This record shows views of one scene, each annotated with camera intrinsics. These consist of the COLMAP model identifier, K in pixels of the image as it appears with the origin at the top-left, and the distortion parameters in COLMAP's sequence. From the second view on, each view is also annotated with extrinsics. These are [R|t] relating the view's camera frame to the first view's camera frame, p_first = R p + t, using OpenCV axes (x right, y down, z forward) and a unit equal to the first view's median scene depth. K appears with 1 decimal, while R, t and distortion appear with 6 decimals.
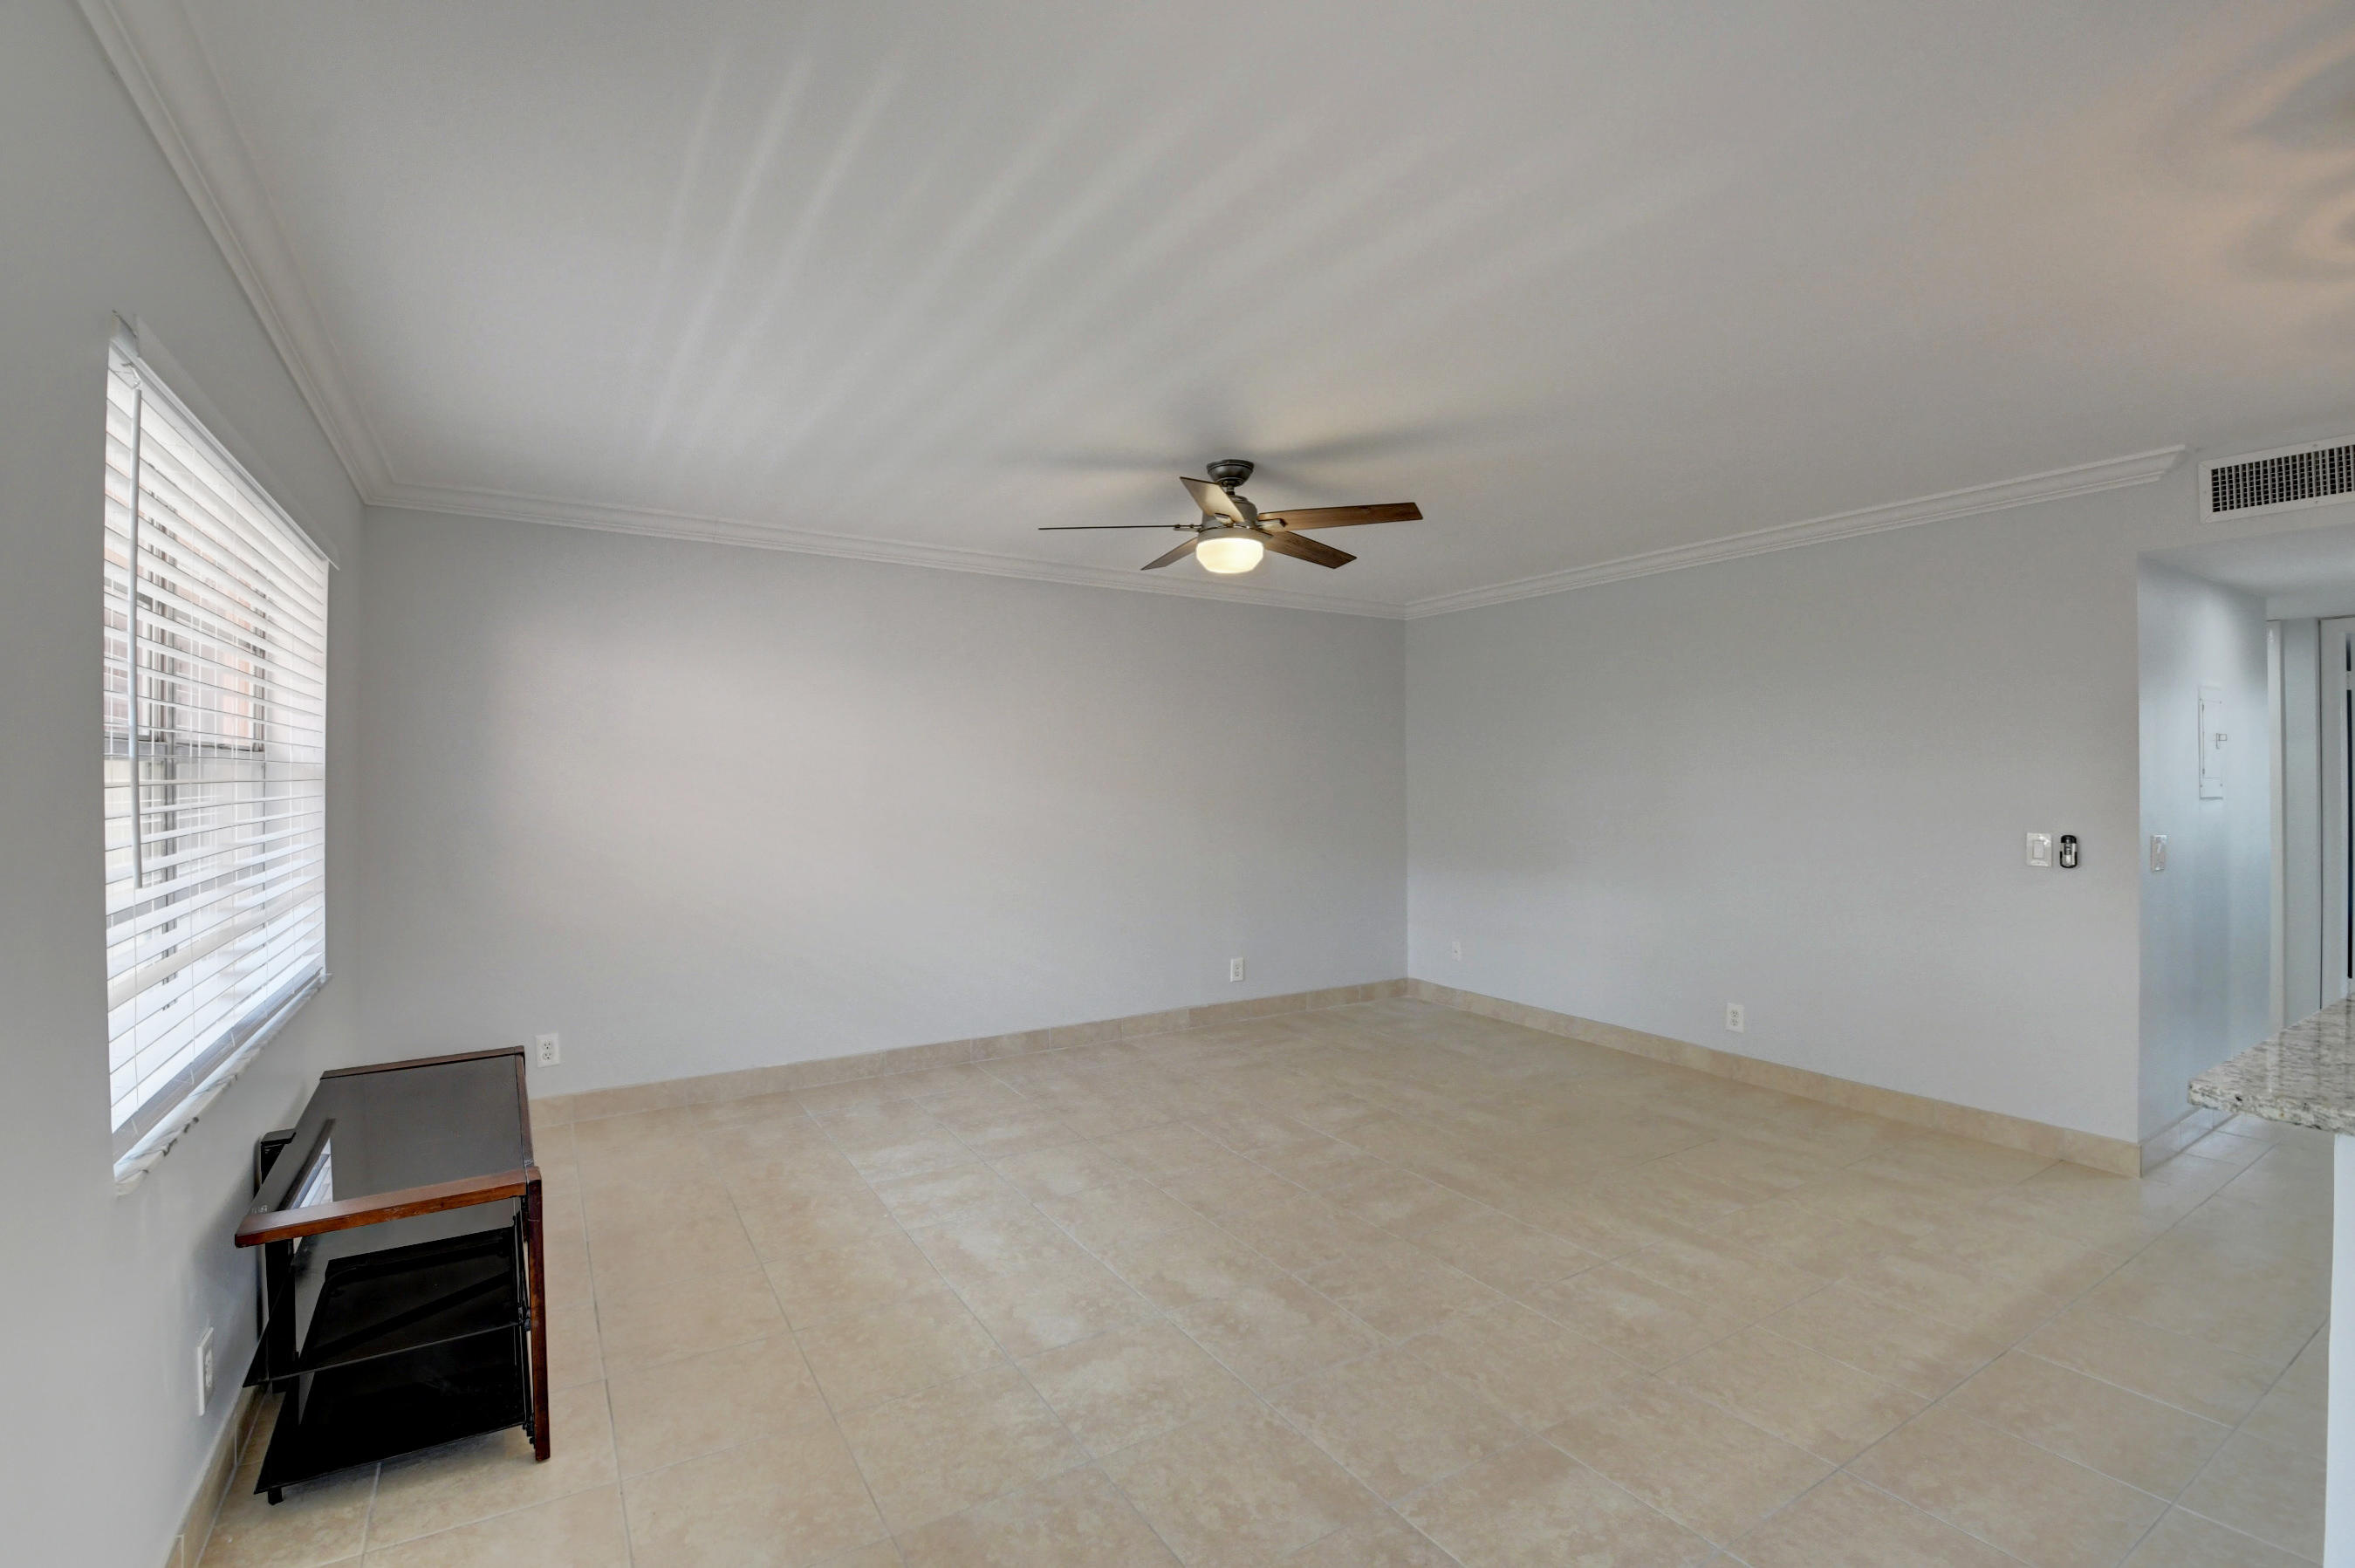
lens RADIAL K [[1037.7, 0, 1175.0], [0, 1037.7, 776.6], [0, 0, 1]] dist [0.017713, -0.028043]
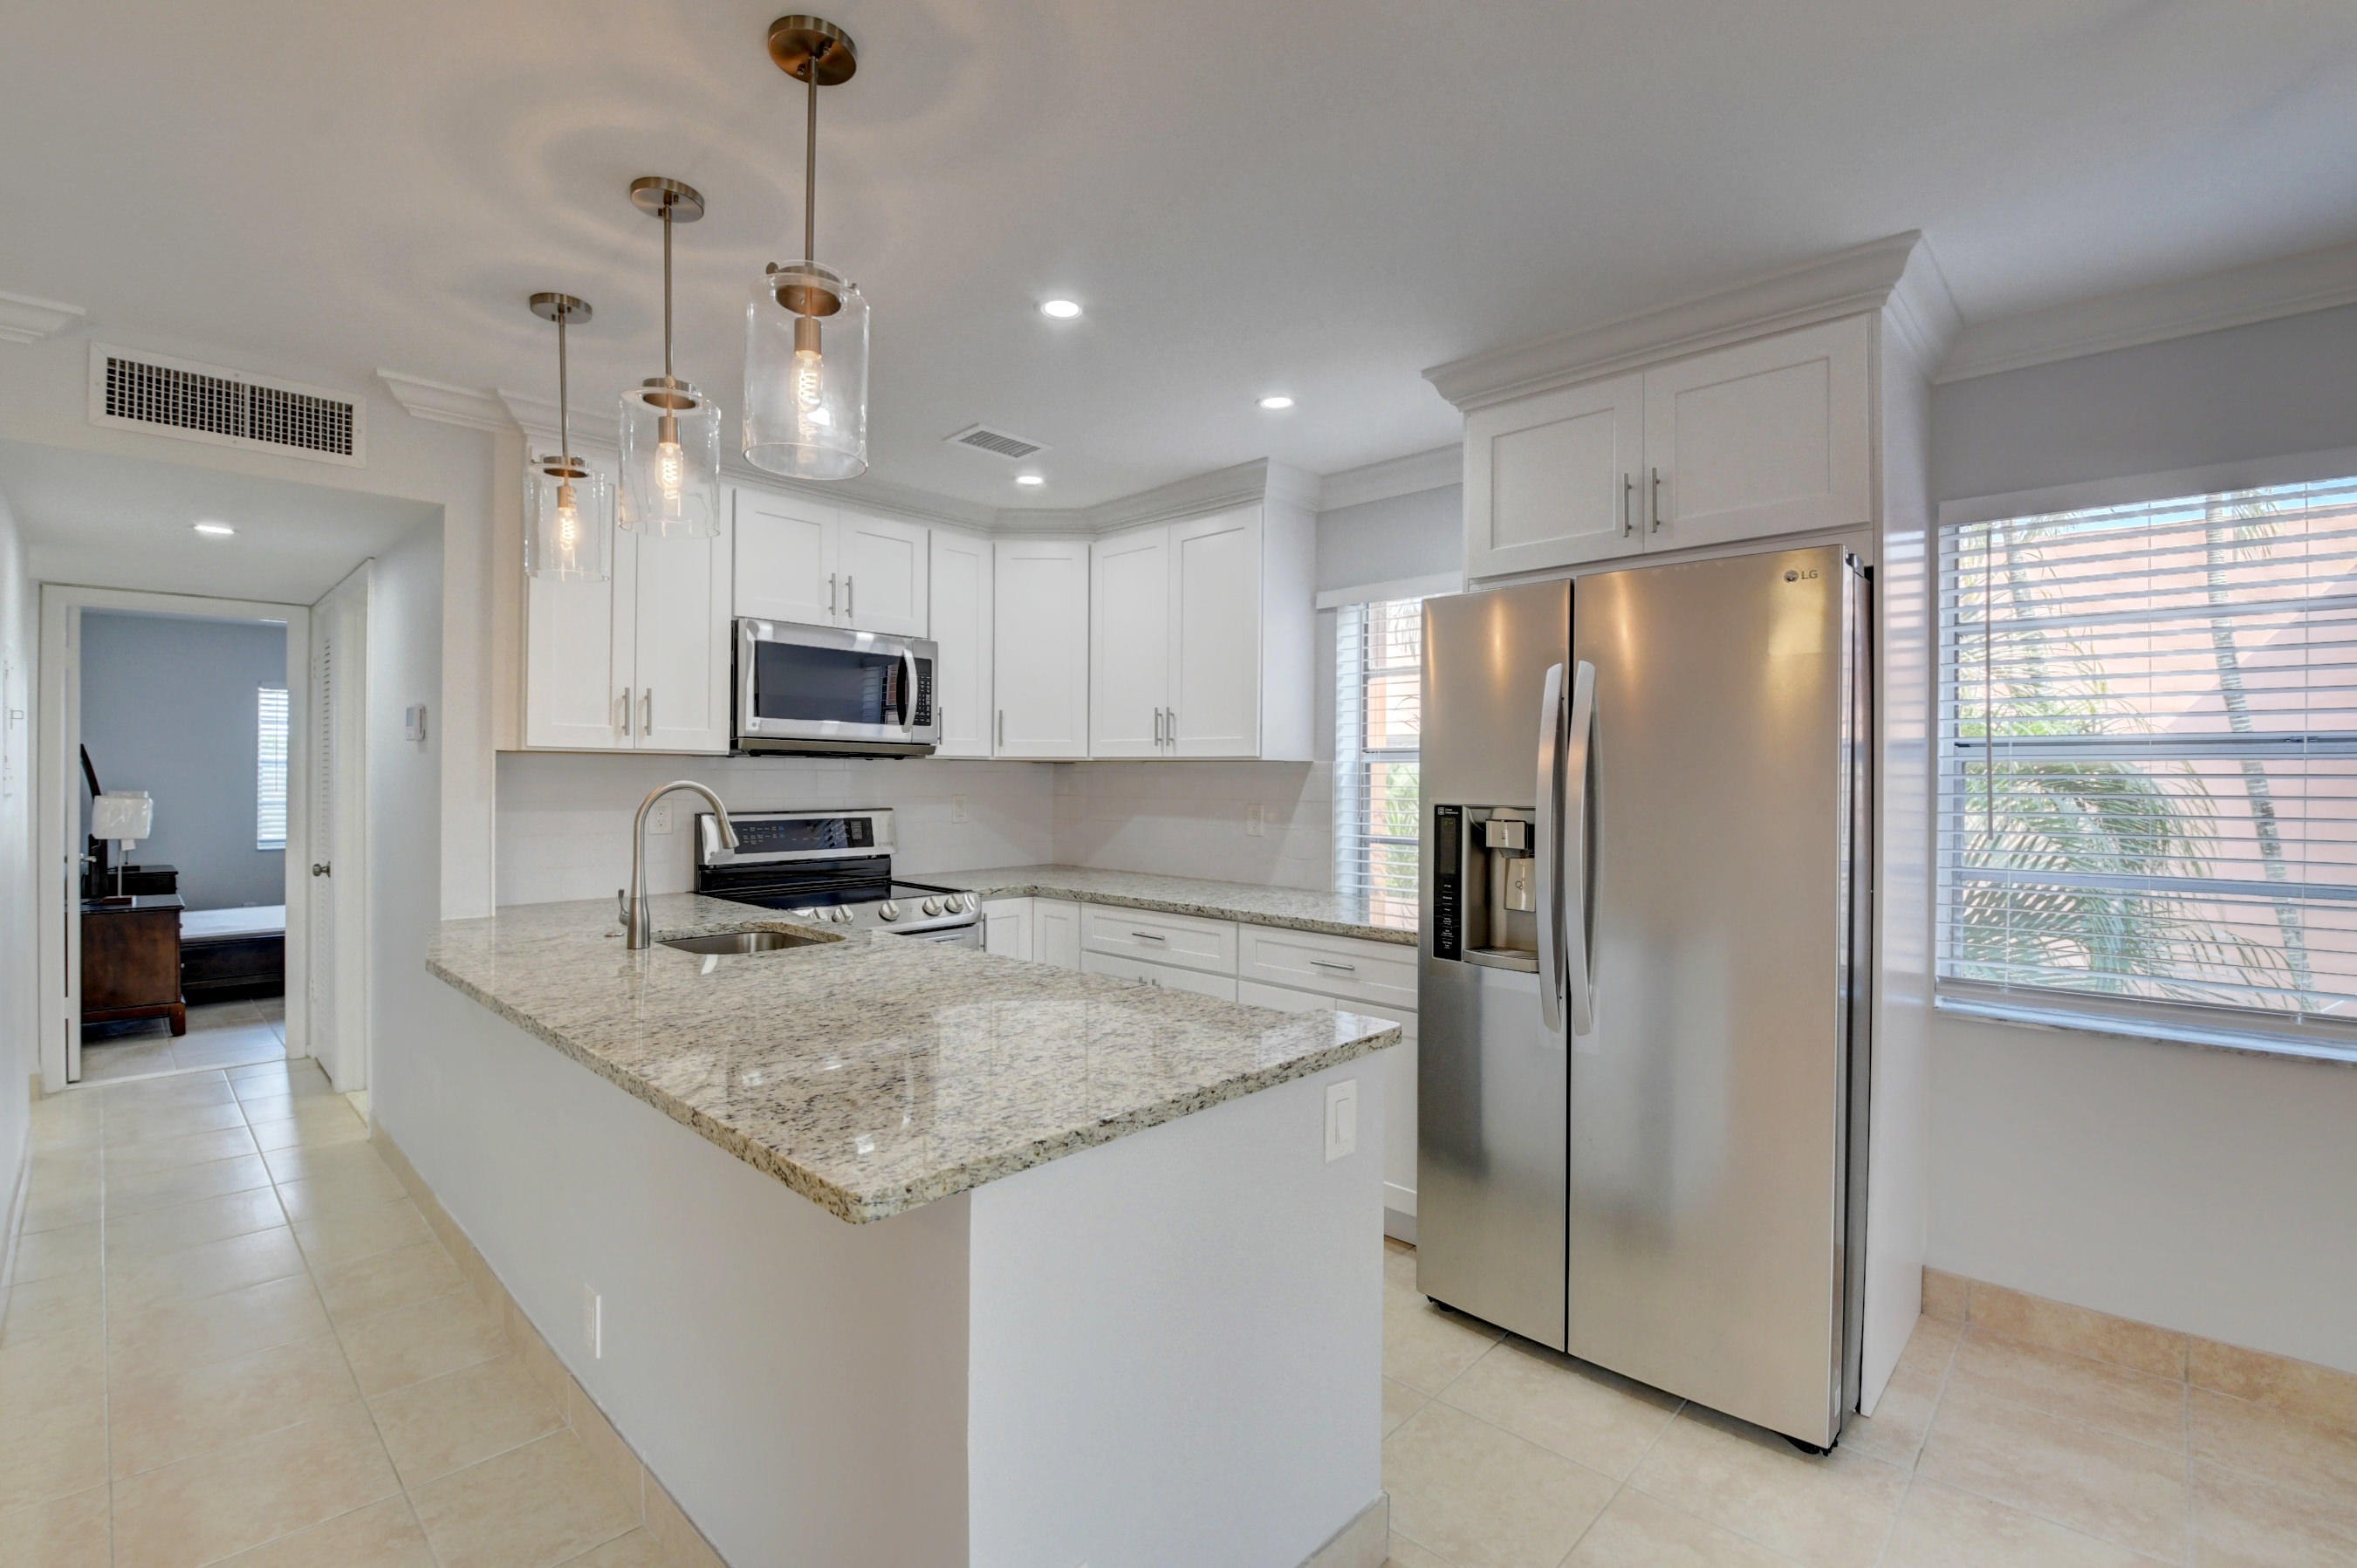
lens RADIAL K [[1038.6, 0, 1176.0], [0, 1038.6, 776.6], [0, 0, 1]] dist [0.017713, -0.028043]
pose [[-0.248104, -0.000405, 0.968733, 0.090363], [-0.006793, 0.999976, -0.001322, 0.002546], [-0.968710, -0.006909, -0.248101, 0.388898]]
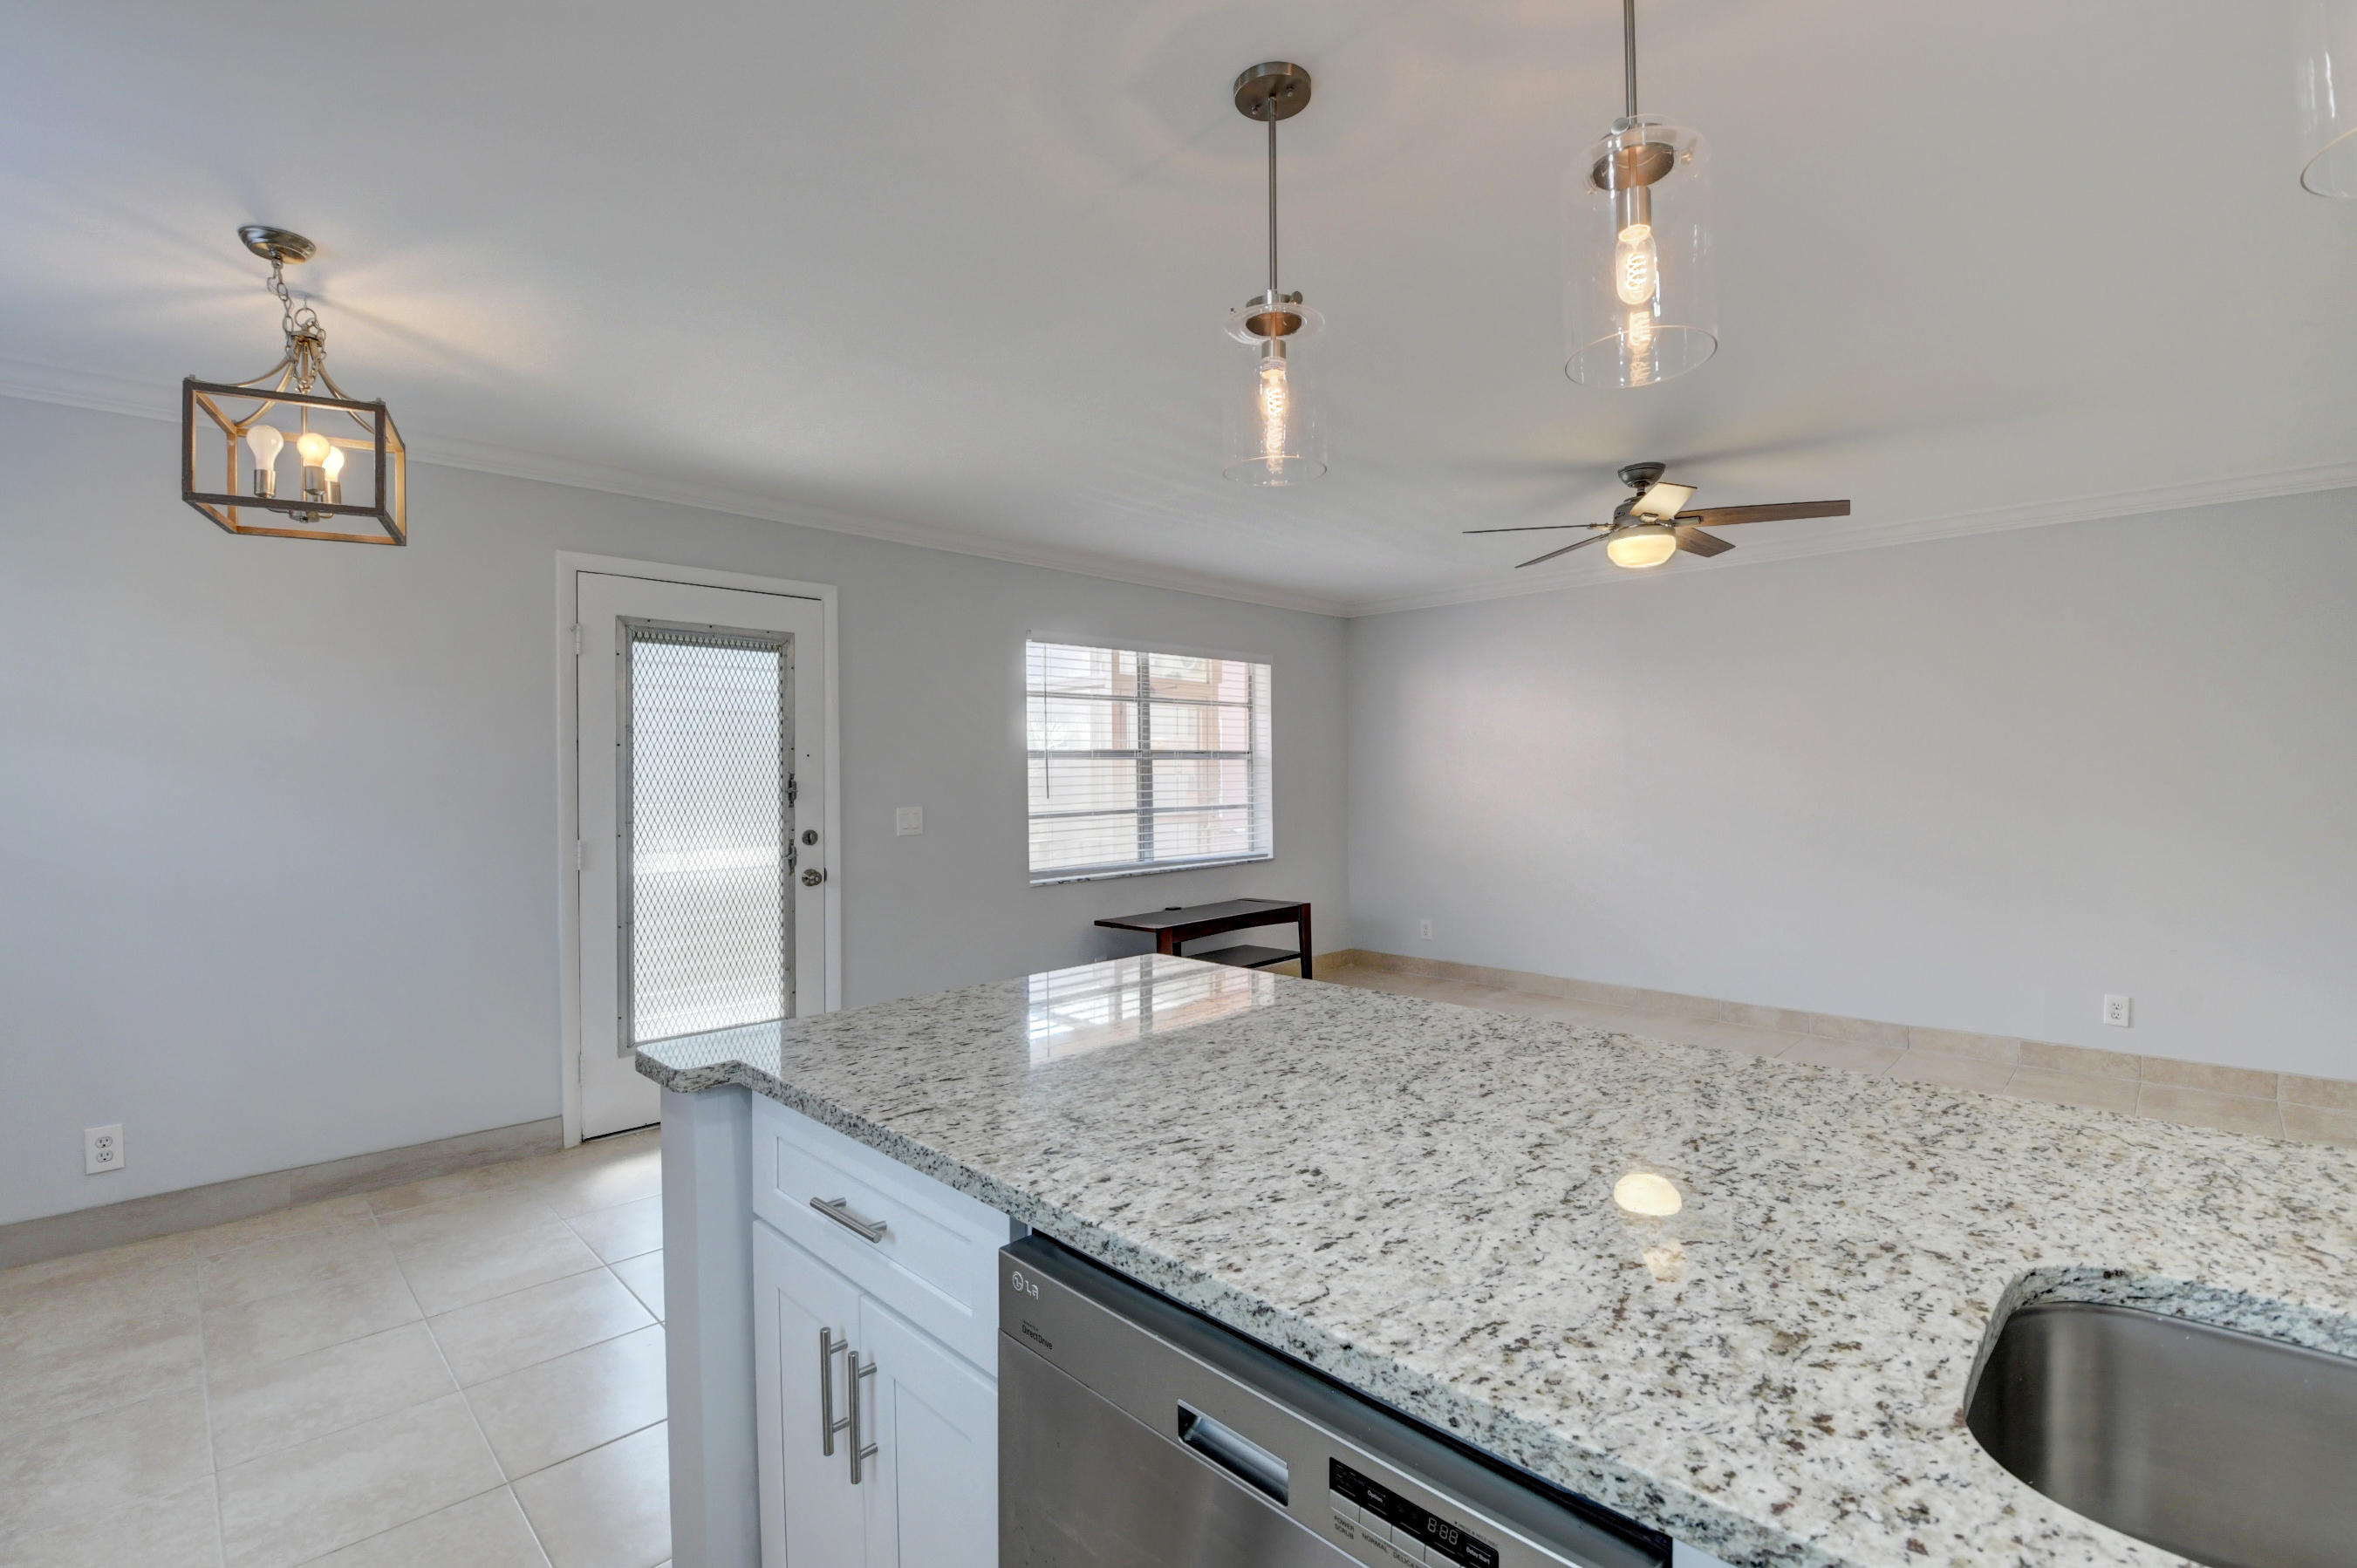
lens RADIAL K [[1030.3, 0, 1172.5], [0, 1030.3, 773.0], [0, 0, 1]] dist [0.022277, -0.036849]
pose [[0.228033, -0.000871, -0.973653, 0.991322], [0.010571, 0.999943, 0.001582, 0.011779], [0.973596, -0.010653, 0.228030, 0.275634]]
